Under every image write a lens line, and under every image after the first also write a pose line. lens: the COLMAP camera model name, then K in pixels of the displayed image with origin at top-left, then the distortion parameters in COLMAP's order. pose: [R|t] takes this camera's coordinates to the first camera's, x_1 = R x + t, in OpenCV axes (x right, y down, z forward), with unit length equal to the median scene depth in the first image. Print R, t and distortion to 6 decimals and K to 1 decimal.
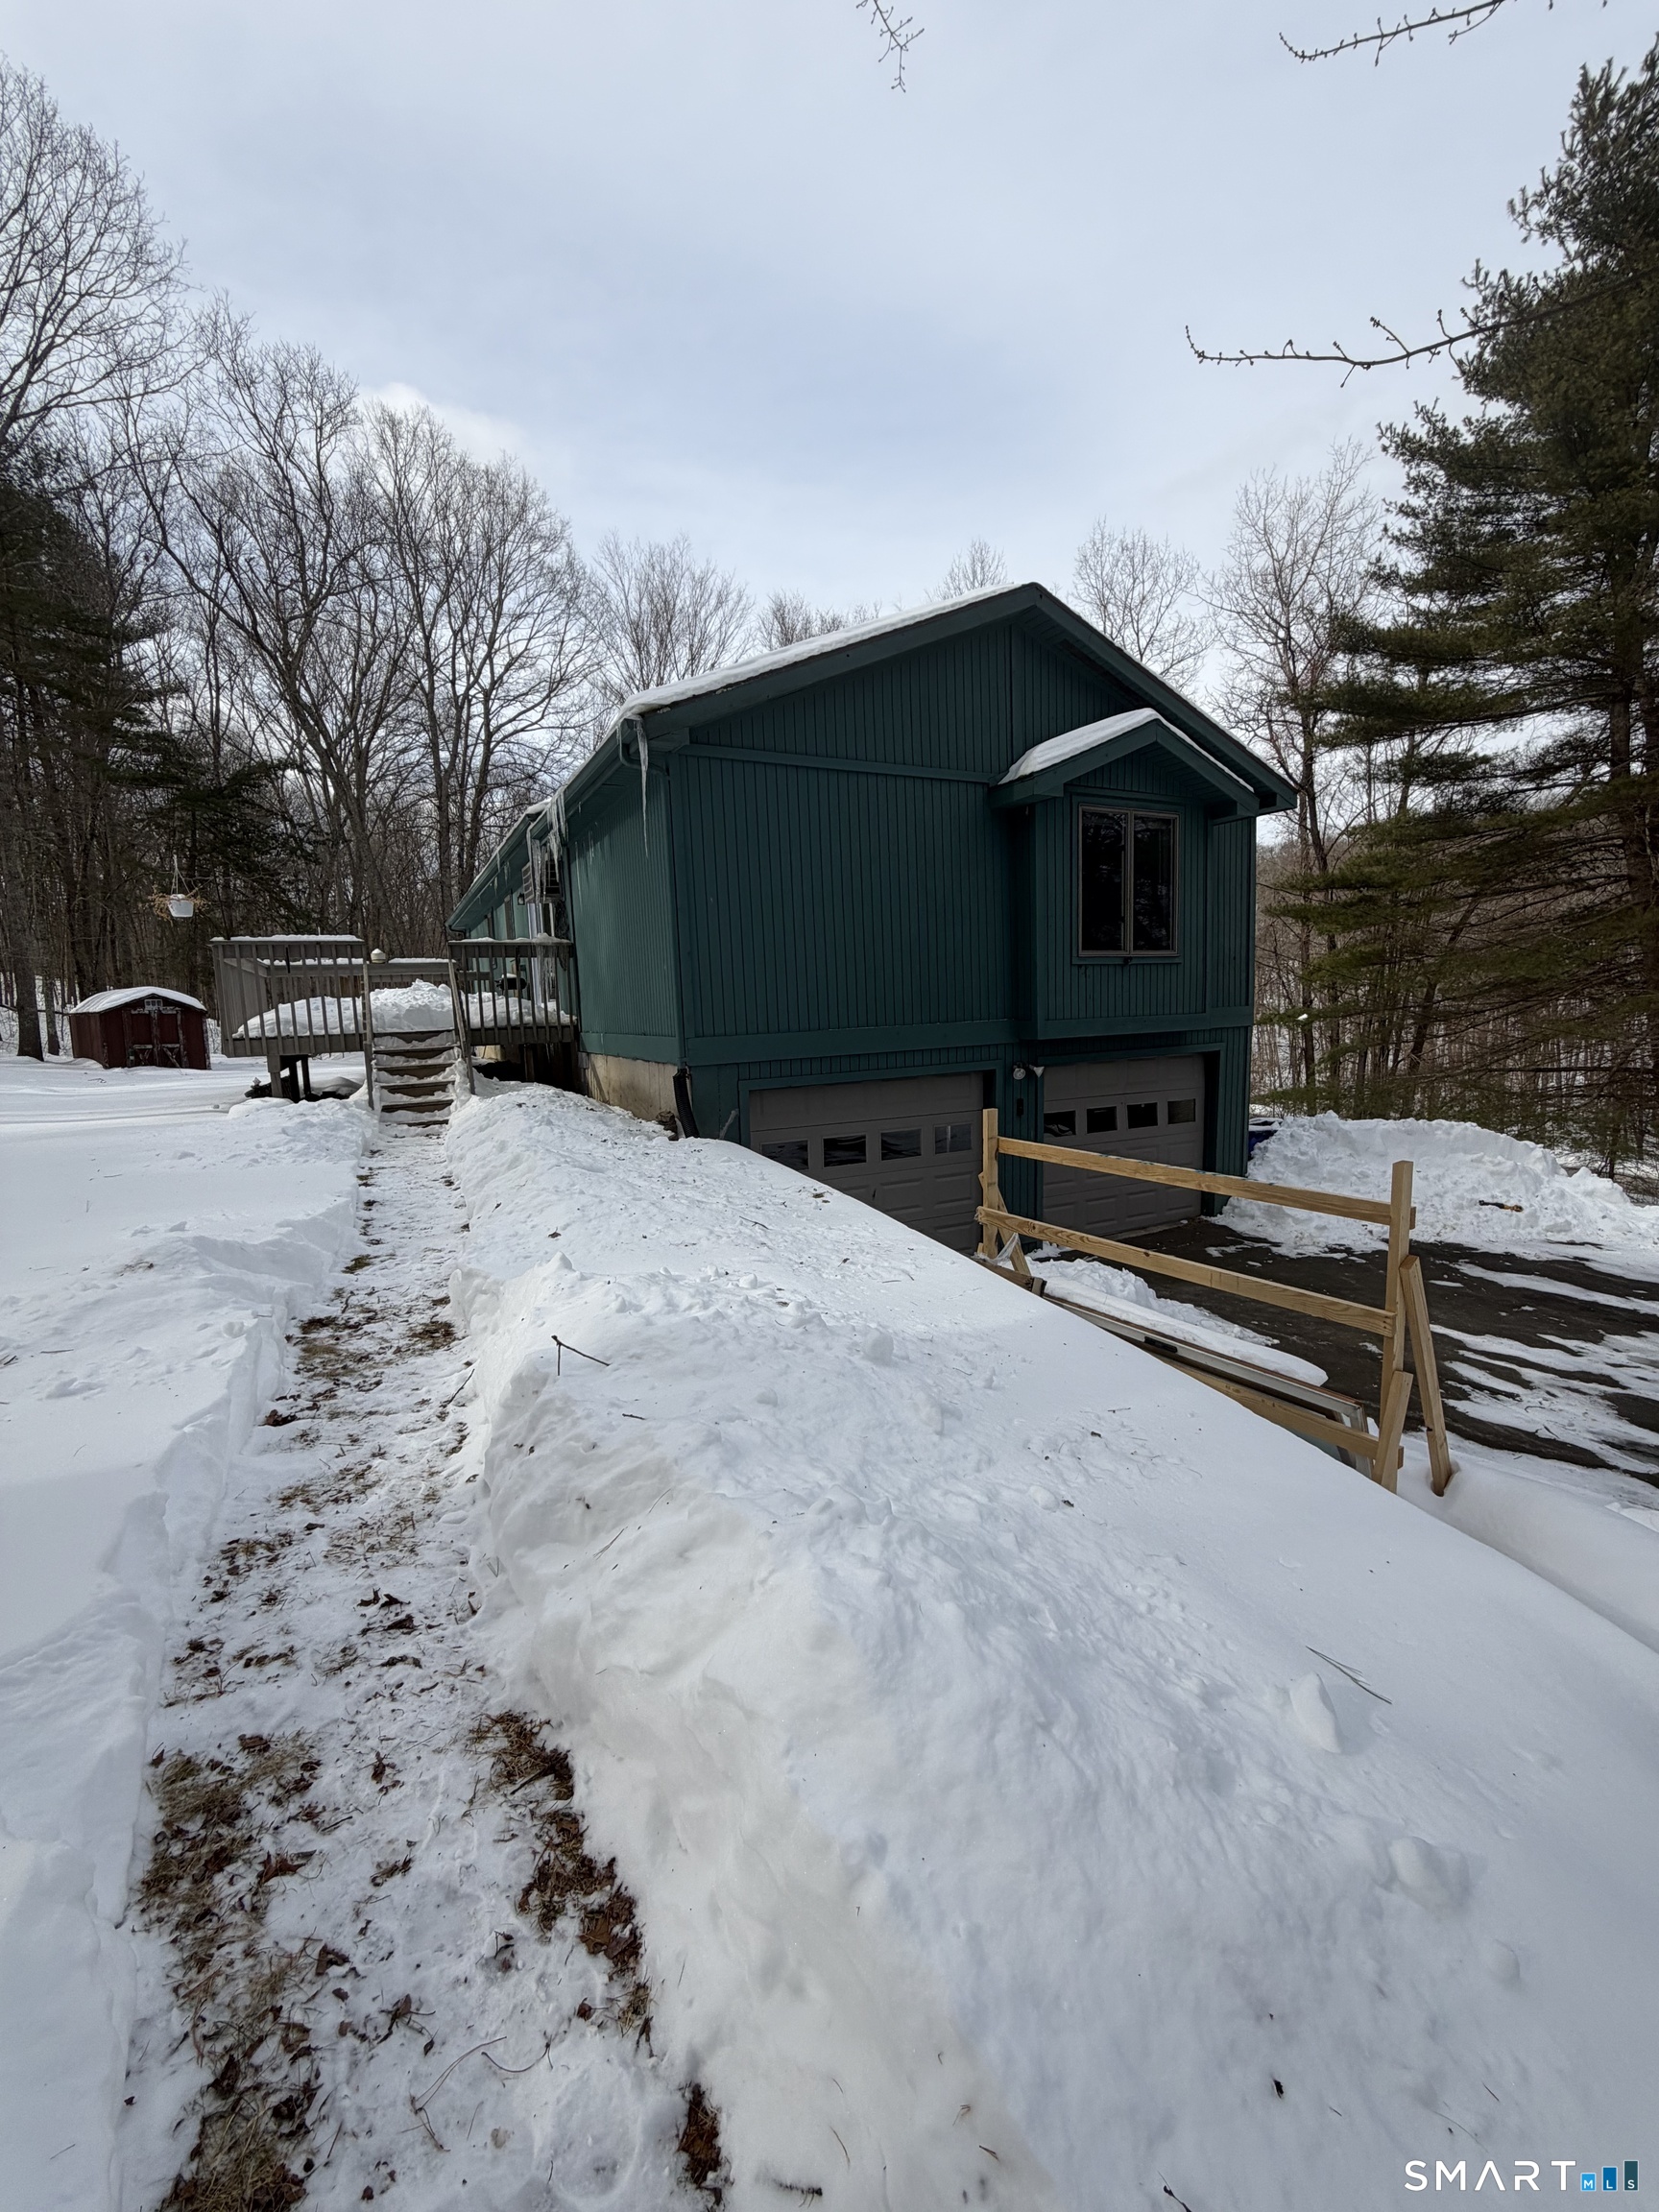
lens RADIAL K [[880.7, 0, 830.6], [0, 880.7, 1101.0], [0, 0, 1]] dist [-0.000080, -0.000321]
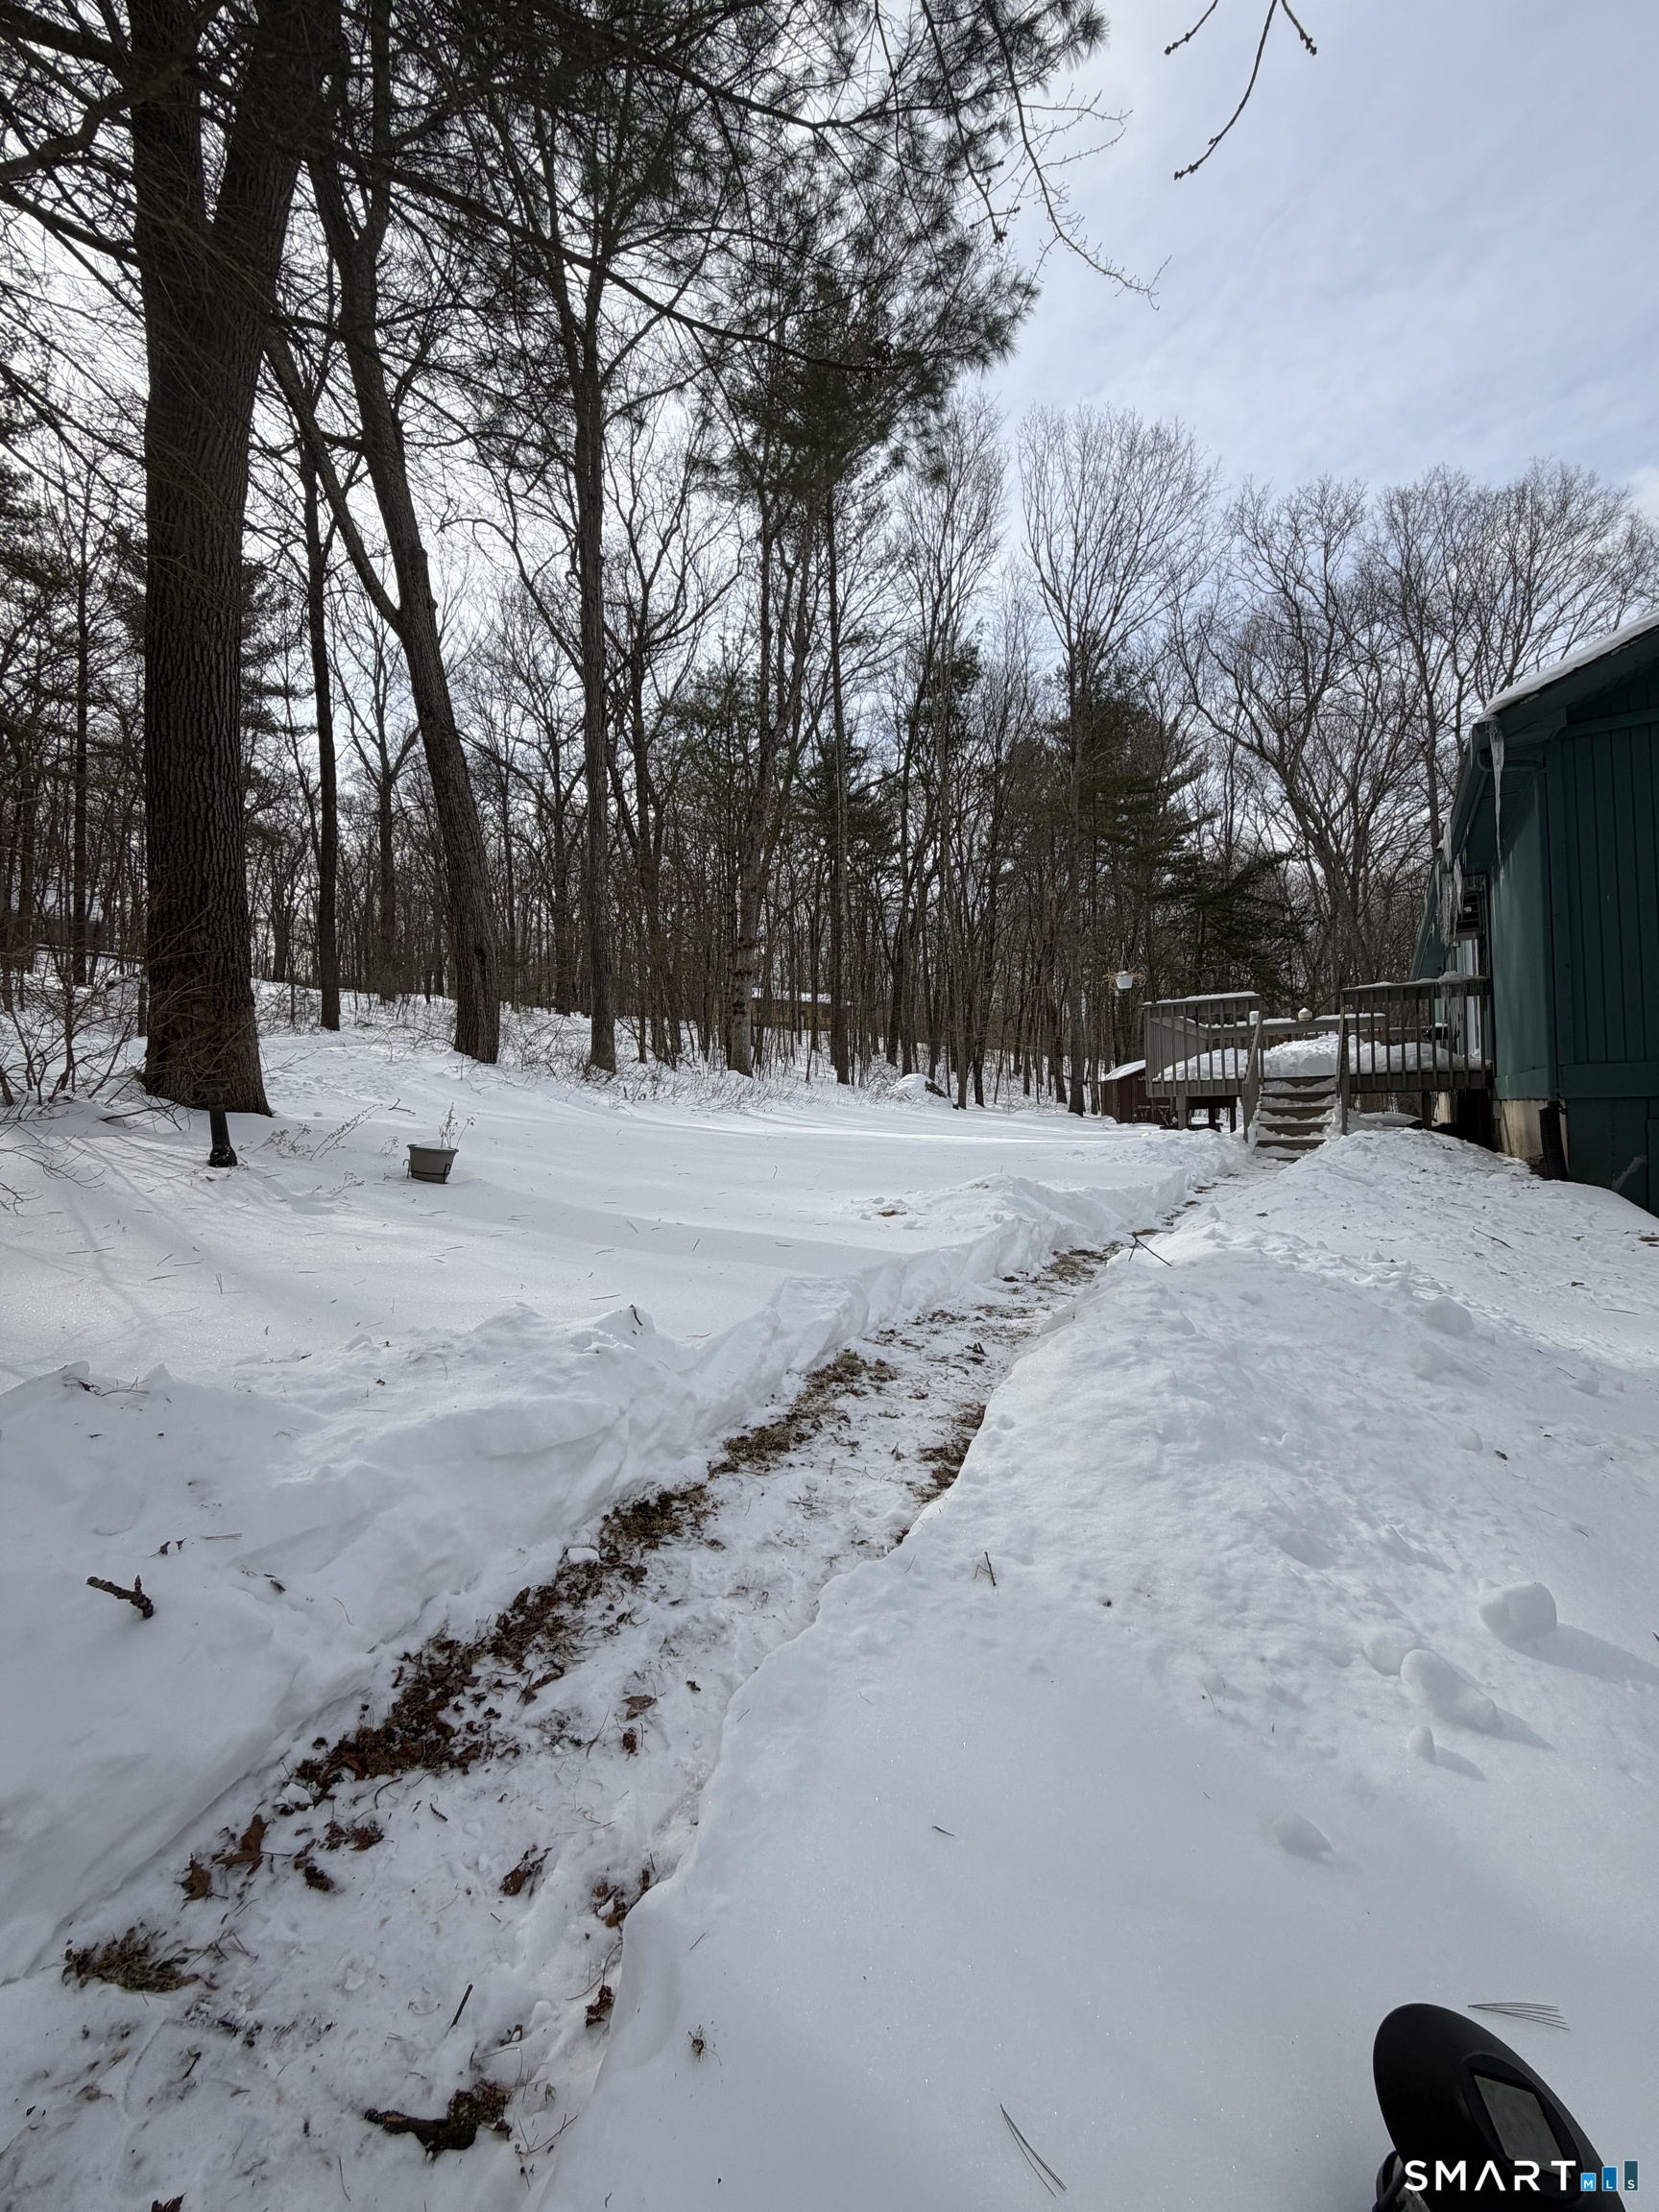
lens RADIAL K [[880.7, 0, 832.2], [0, 880.7, 1105.9], [0, 0, 1]] dist [-0.000080, -0.000321]
pose [[0.507584, 0.014477, -0.861481, 0.142858], [-0.087351, 0.995572, -0.034736, 0.039451], [0.857163, 0.092883, 0.506601, -0.016146]]
